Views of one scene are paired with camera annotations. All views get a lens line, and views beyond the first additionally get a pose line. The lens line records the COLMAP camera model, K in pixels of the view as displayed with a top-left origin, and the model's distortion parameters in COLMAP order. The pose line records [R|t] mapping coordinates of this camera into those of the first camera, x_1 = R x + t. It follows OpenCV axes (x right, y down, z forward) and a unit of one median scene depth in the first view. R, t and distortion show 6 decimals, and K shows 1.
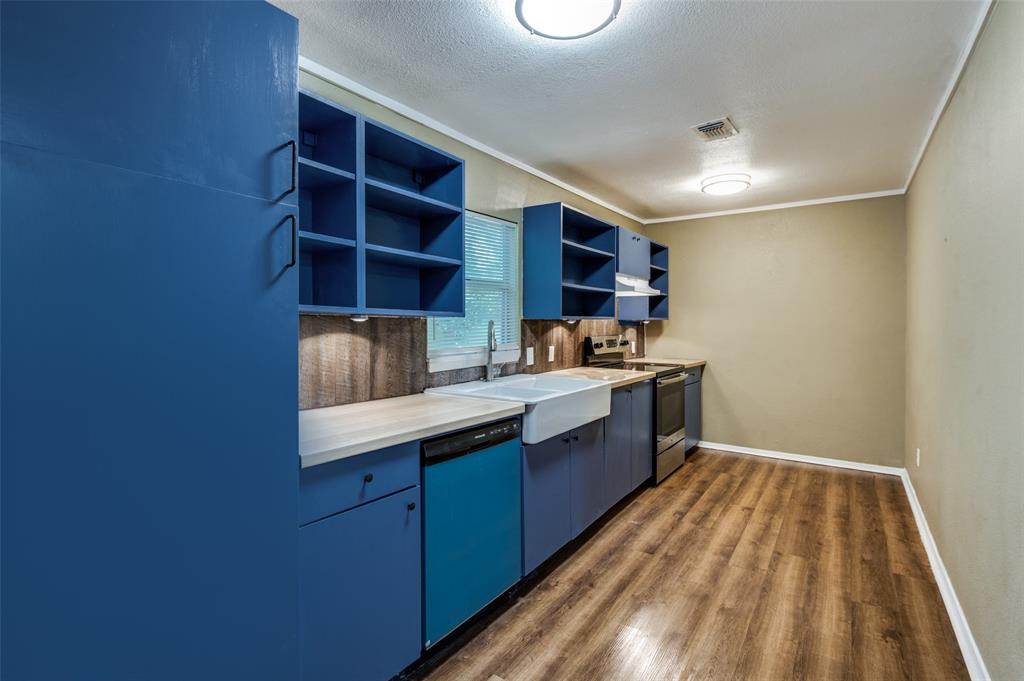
lens RADIAL K [[467.8, 0, 519.5], [0, 467.8, 323.8], [0, 0, 1]] dist [0.021282, -0.000355]
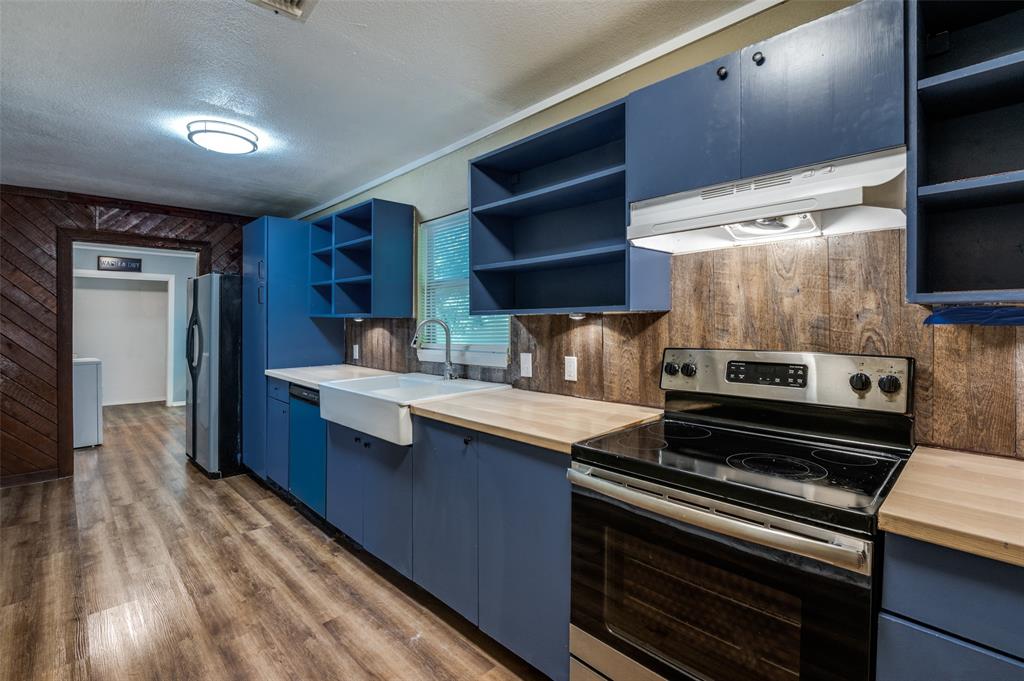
lens RADIAL K [[454.6, 0, 502.6], [0, 454.6, 319.4], [0, 0, 1]] dist [-0.009098, -0.000683]
pose [[-0.179971, -0.002347, -0.983669, 0.795932], [0.007092, 0.999968, -0.003683, -0.000095], [0.983646, -0.007639, -0.179949, 1.188883]]
